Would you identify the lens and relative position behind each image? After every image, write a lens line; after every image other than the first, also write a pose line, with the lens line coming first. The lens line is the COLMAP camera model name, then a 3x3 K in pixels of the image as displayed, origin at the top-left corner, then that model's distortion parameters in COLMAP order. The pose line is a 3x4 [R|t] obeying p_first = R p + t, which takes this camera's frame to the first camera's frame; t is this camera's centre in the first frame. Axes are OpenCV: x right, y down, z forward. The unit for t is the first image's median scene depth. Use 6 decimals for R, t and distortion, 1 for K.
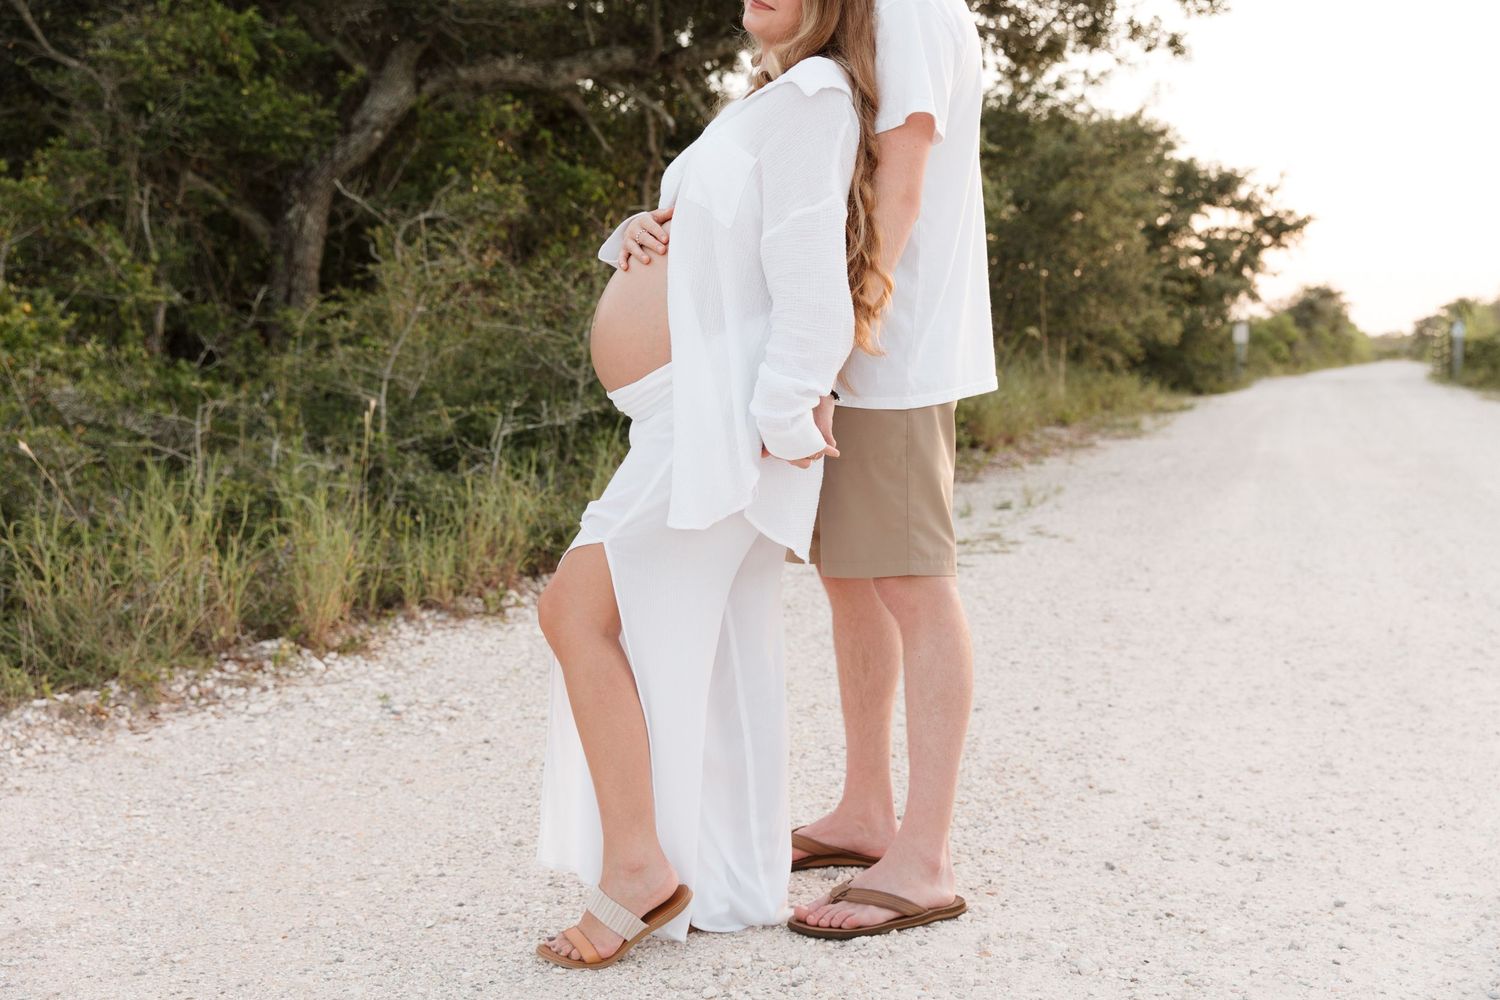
lens RADIAL K [[1718.8, 0, 750.0], [0, 1718.8, 500.0], [0, 0, 1]] dist [-0.003745, 0.012446]
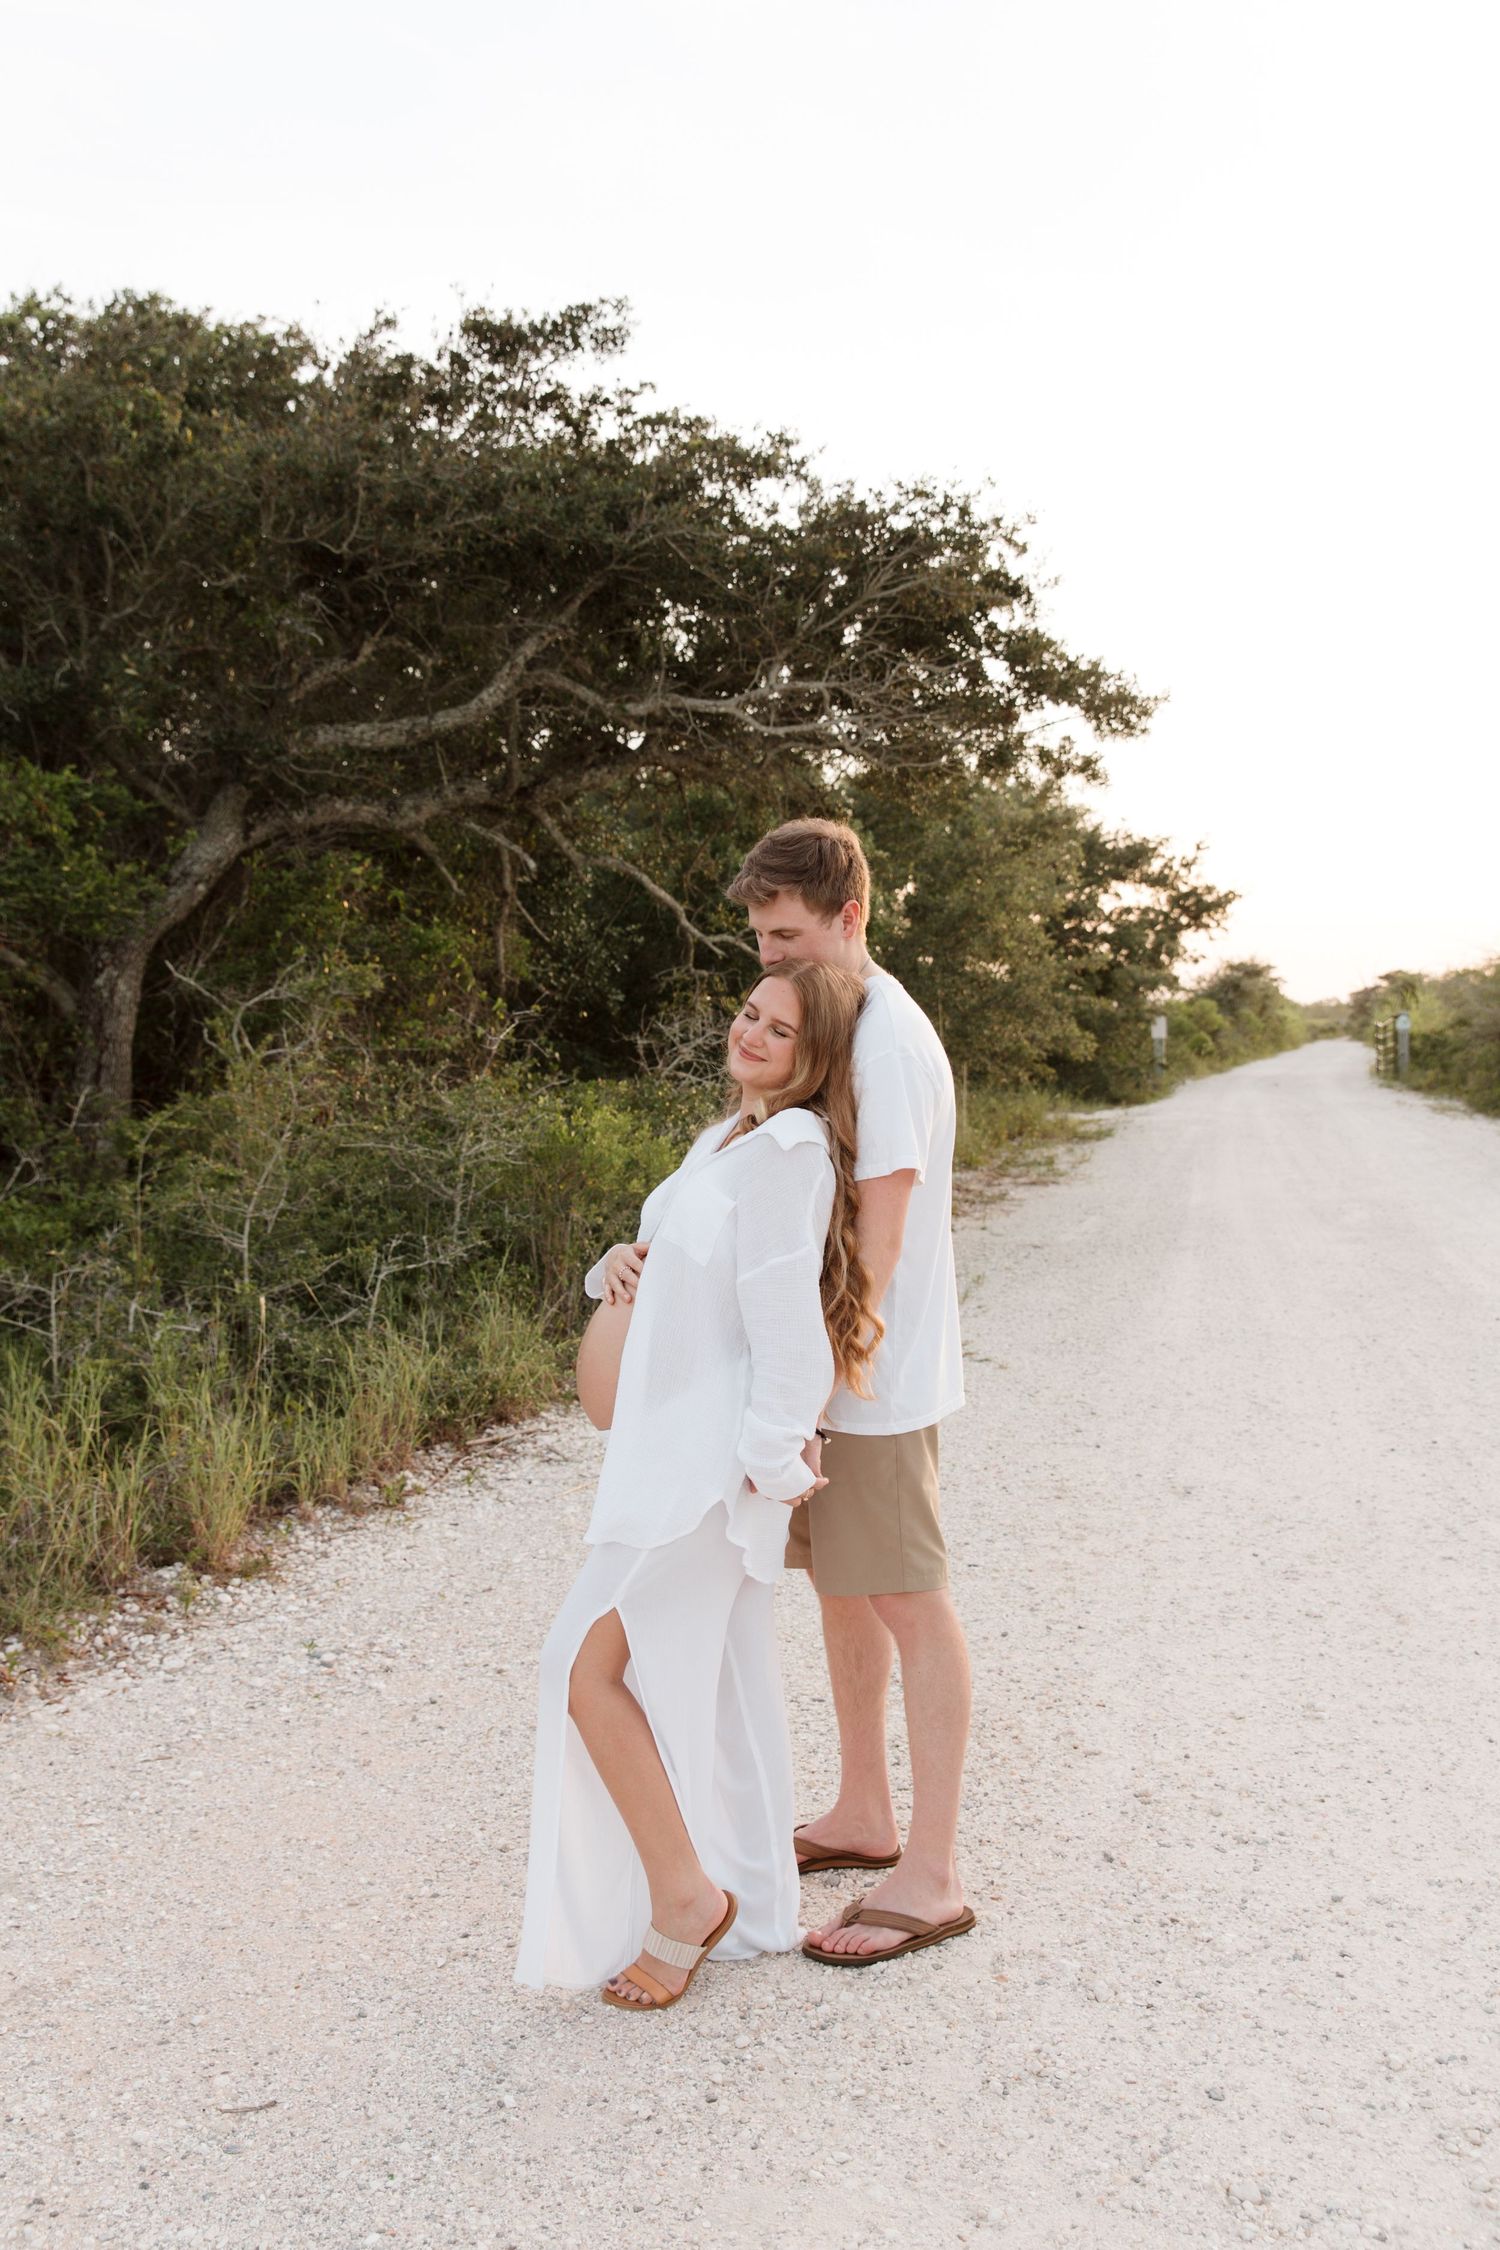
lens RADIAL K [[1986.3, 0, 750.0], [0, 1986.3, 1125.0], [0, 0, 1]] dist [0.000544, -0.002283]
pose [[0.997453, -0.013848, 0.069963, -0.043072], [0.018645, 0.997484, -0.068389, -0.080296], [-0.068840, 0.069520, 0.995203, -0.096563]]
